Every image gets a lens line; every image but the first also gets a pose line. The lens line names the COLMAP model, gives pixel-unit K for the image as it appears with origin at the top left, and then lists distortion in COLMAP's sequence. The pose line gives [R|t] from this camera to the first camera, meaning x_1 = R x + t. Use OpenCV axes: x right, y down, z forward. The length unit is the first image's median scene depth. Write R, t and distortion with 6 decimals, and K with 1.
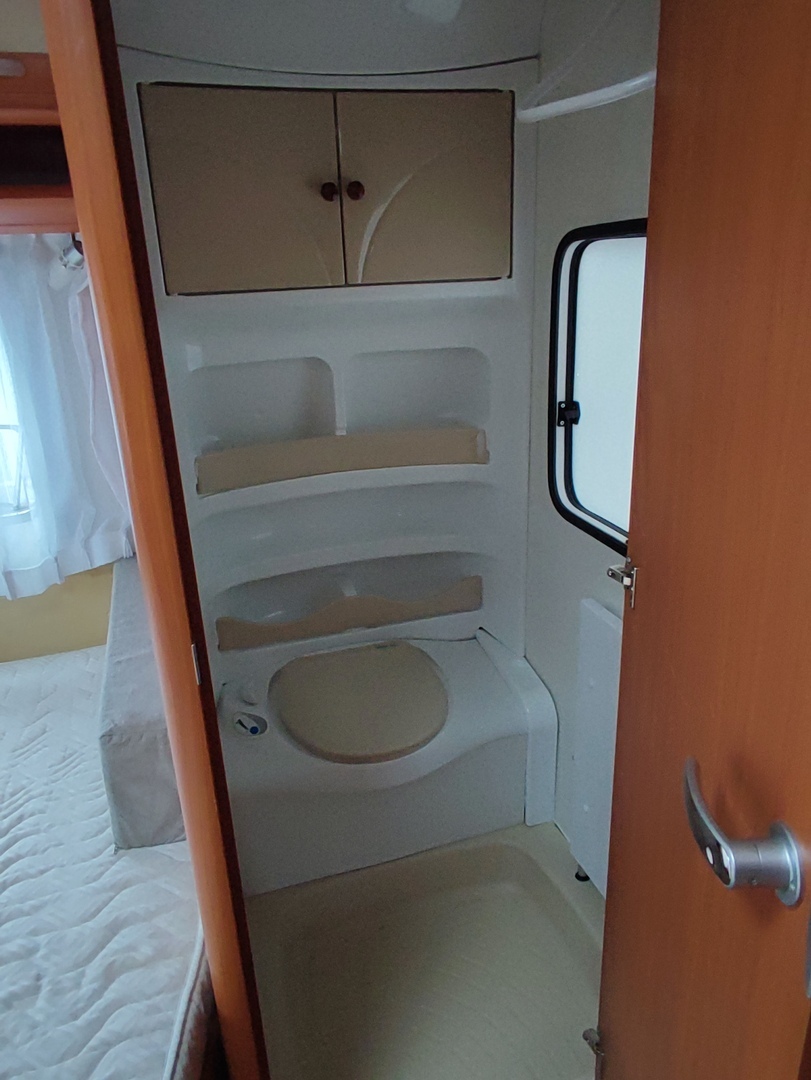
lens RADIAL K [[776.5, 0, 417.1], [0, 776.5, 540.2], [0, 0, 1]] dist [-0.005643, -0.001602]
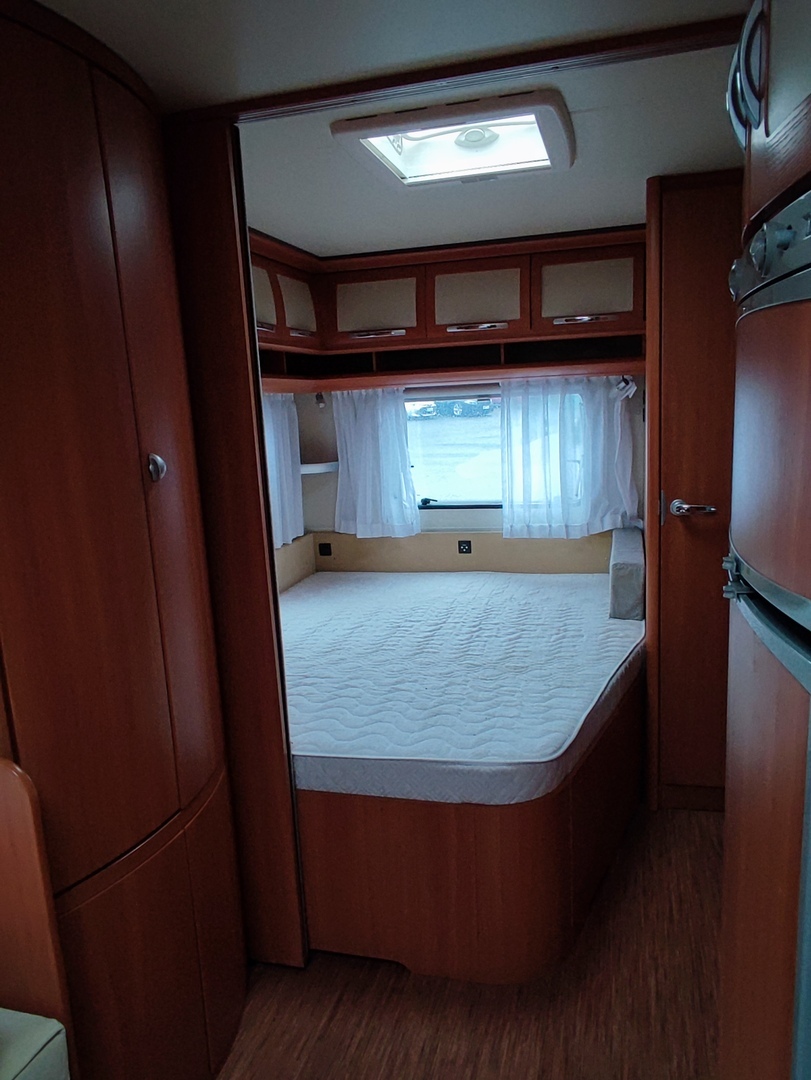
lens RADIAL K [[776.5, 0, 417.1], [0, 776.5, 540.2], [0, 0, 1]] dist [-0.005643, -0.001602]
pose [[0.842347, 0.089327, -0.531481, 0.306828], [-0.173422, 0.978643, -0.110374, 0.436694], [0.510271, 0.185144, 0.839848, -1.142455]]
